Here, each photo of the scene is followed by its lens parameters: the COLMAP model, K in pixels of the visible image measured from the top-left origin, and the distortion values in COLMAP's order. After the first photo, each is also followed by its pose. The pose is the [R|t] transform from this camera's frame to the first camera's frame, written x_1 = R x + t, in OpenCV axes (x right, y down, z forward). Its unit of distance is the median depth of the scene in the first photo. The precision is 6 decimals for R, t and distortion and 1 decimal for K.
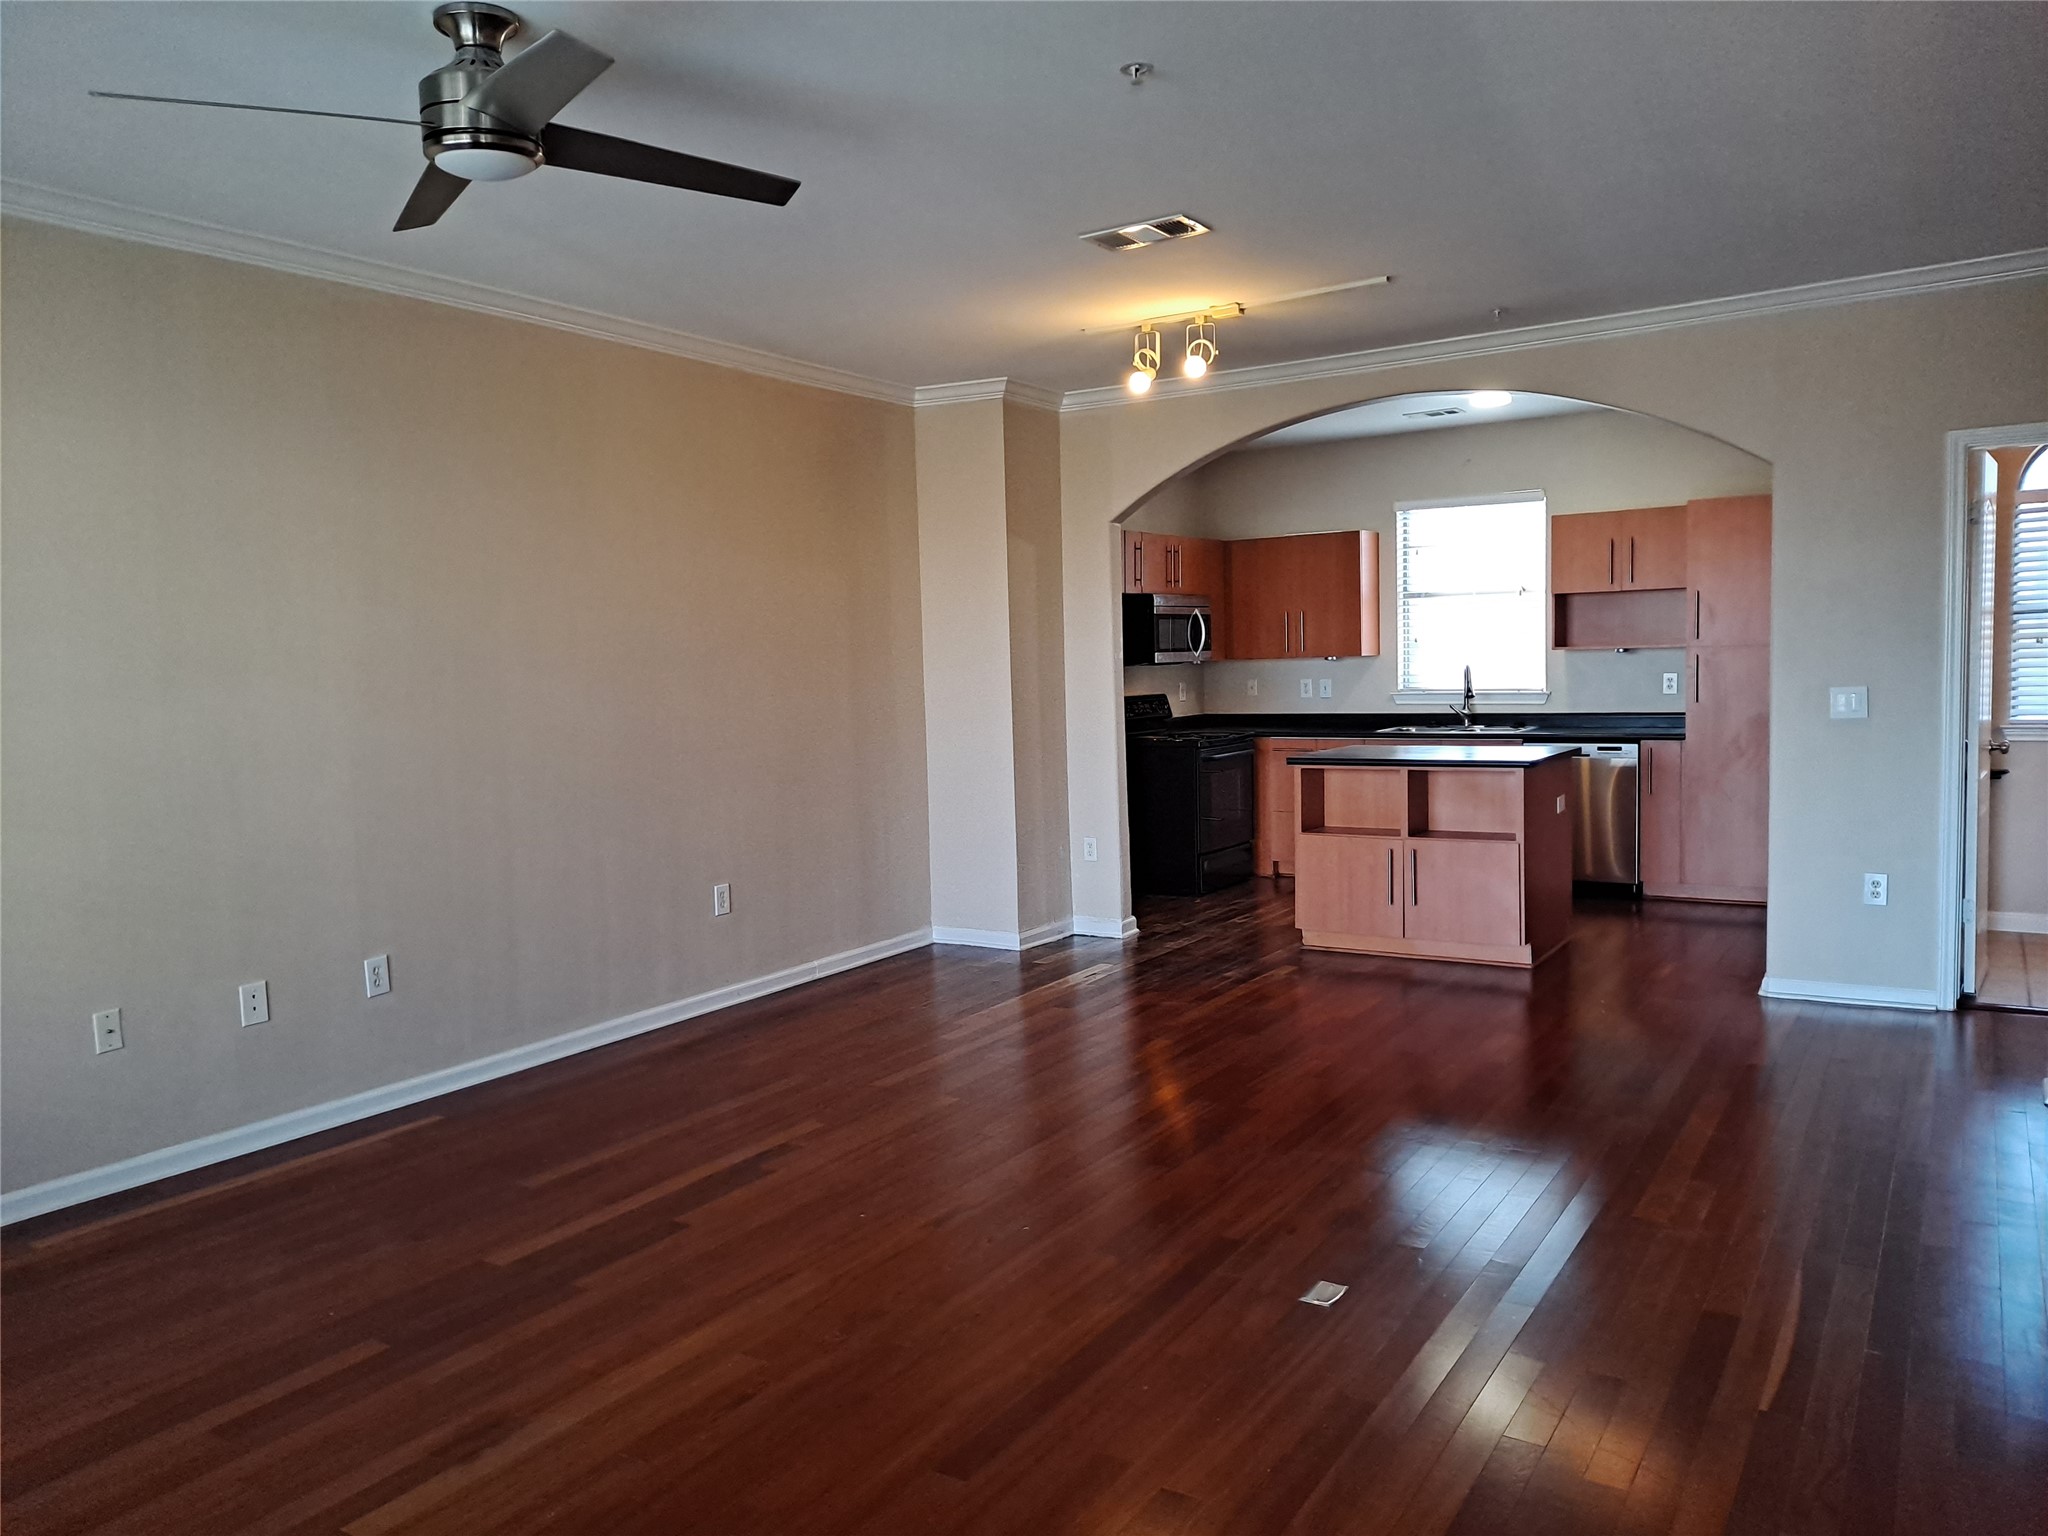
lens RADIAL K [[1486.6, 0, 1009.0], [0, 1486.6, 765.4], [0, 0, 1]] dist [0.010158, -0.006652]
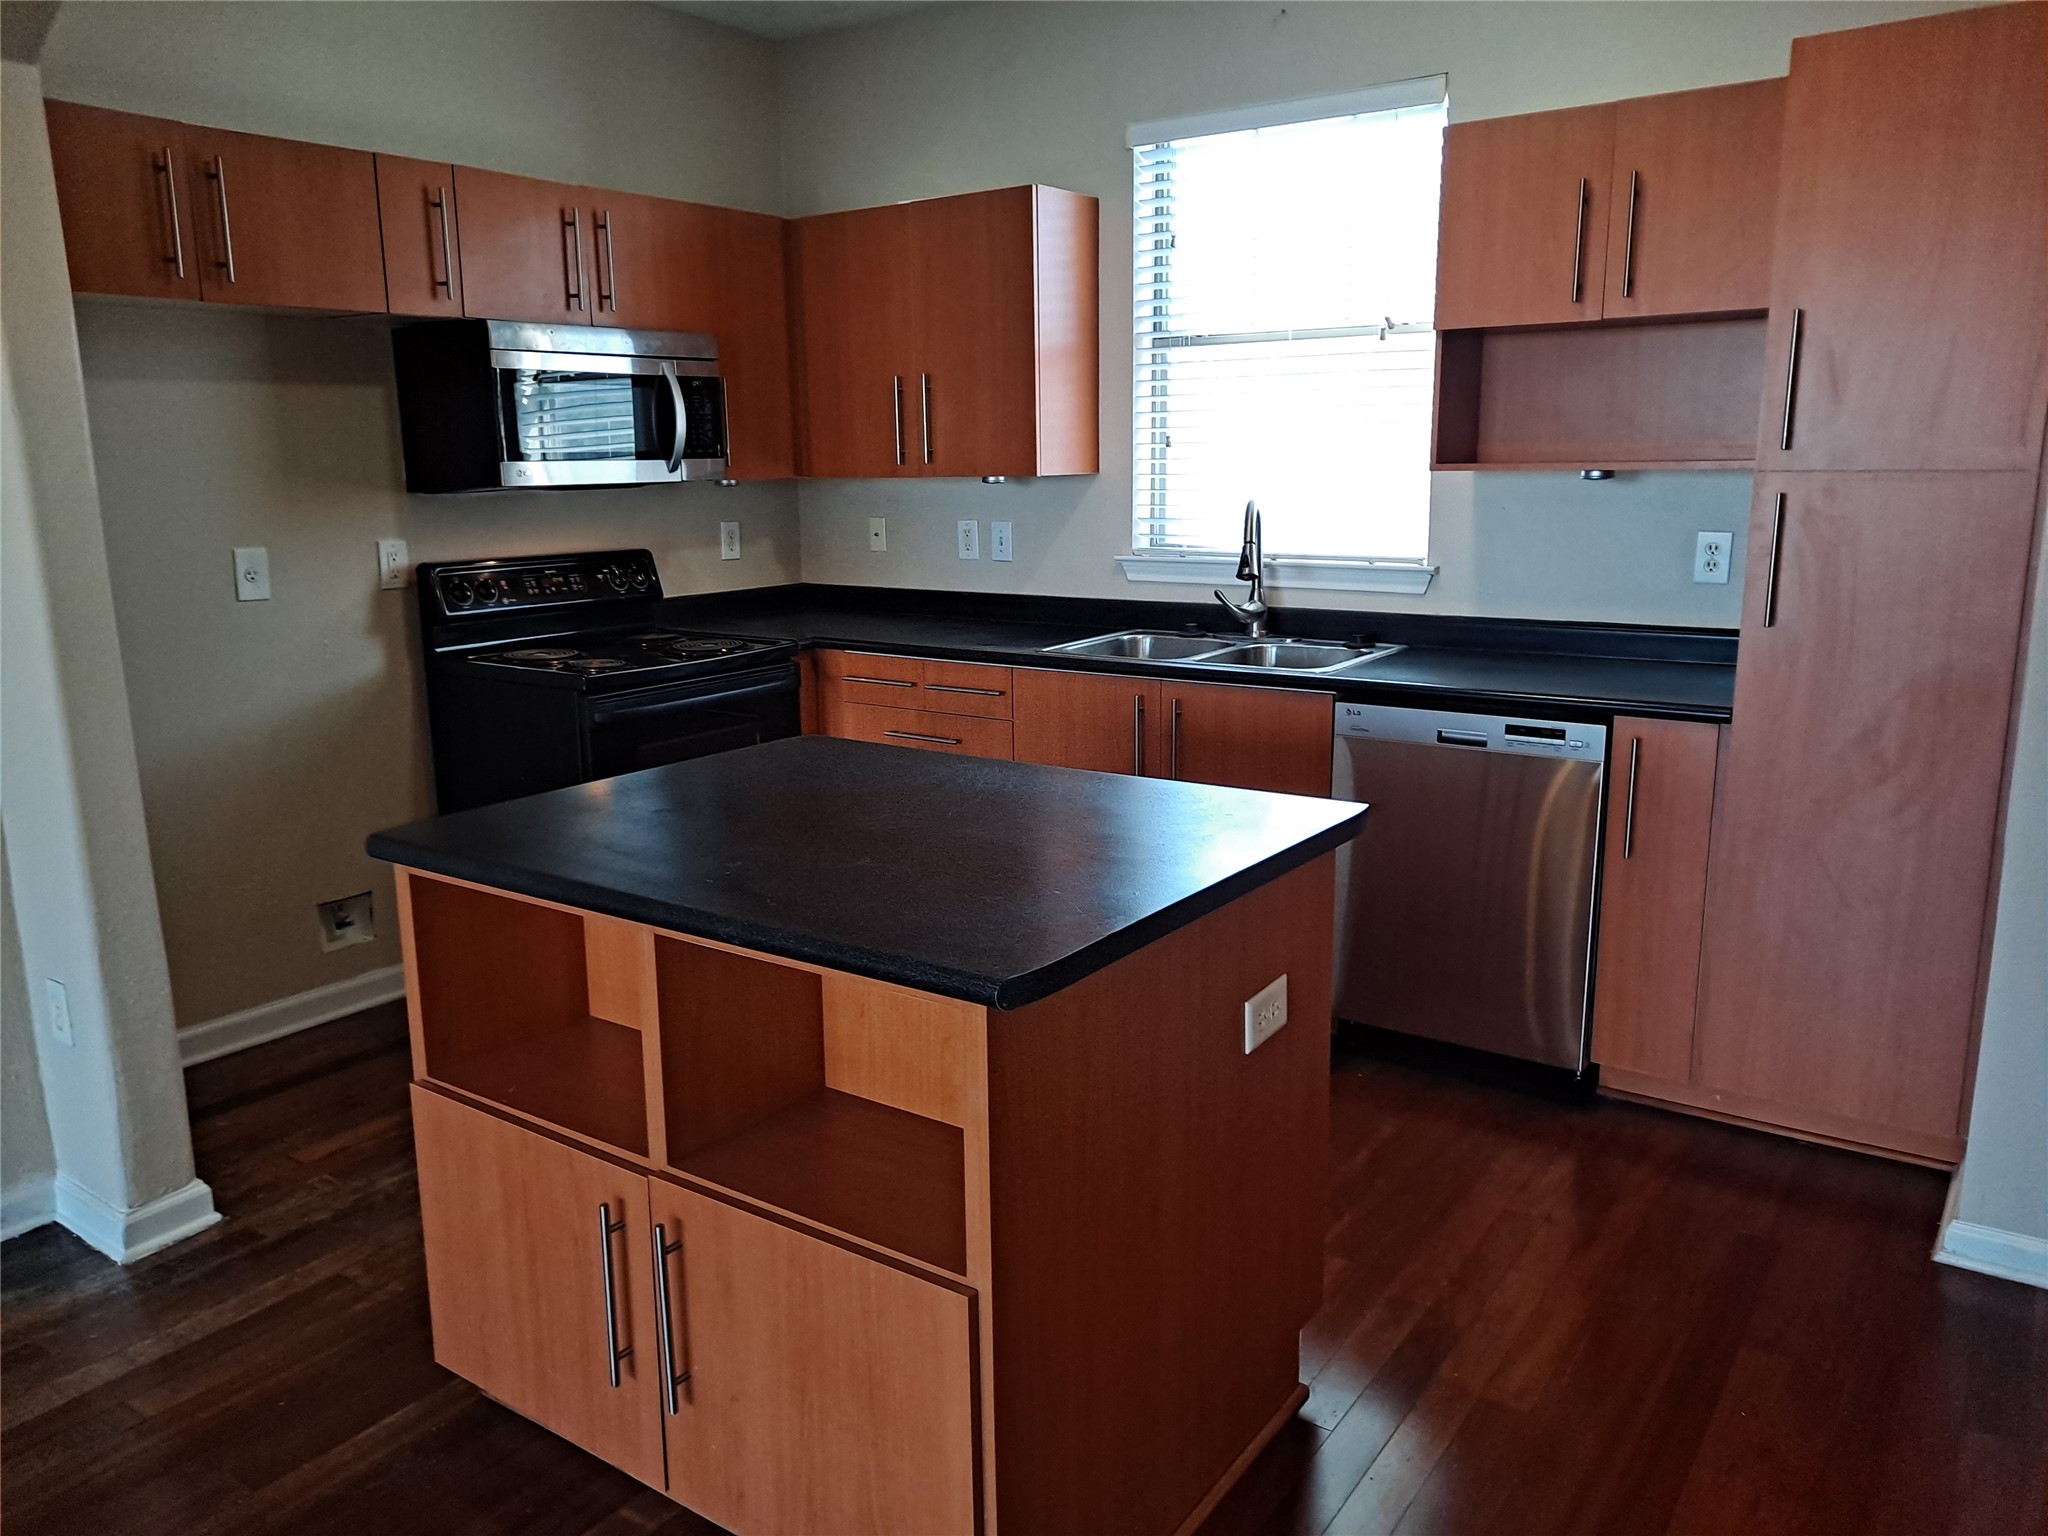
lens RADIAL K [[1486.6, 0, 1039.4], [0, 1486.6, 771.9], [0, 0, 1]] dist [0.010158, -0.006652]
pose [[0.999486, 0.019860, -0.025177, 0.260854], [-0.016188, 0.990235, 0.138462, -0.048692], [0.027681, -0.137983, 0.990048, 0.560280]]
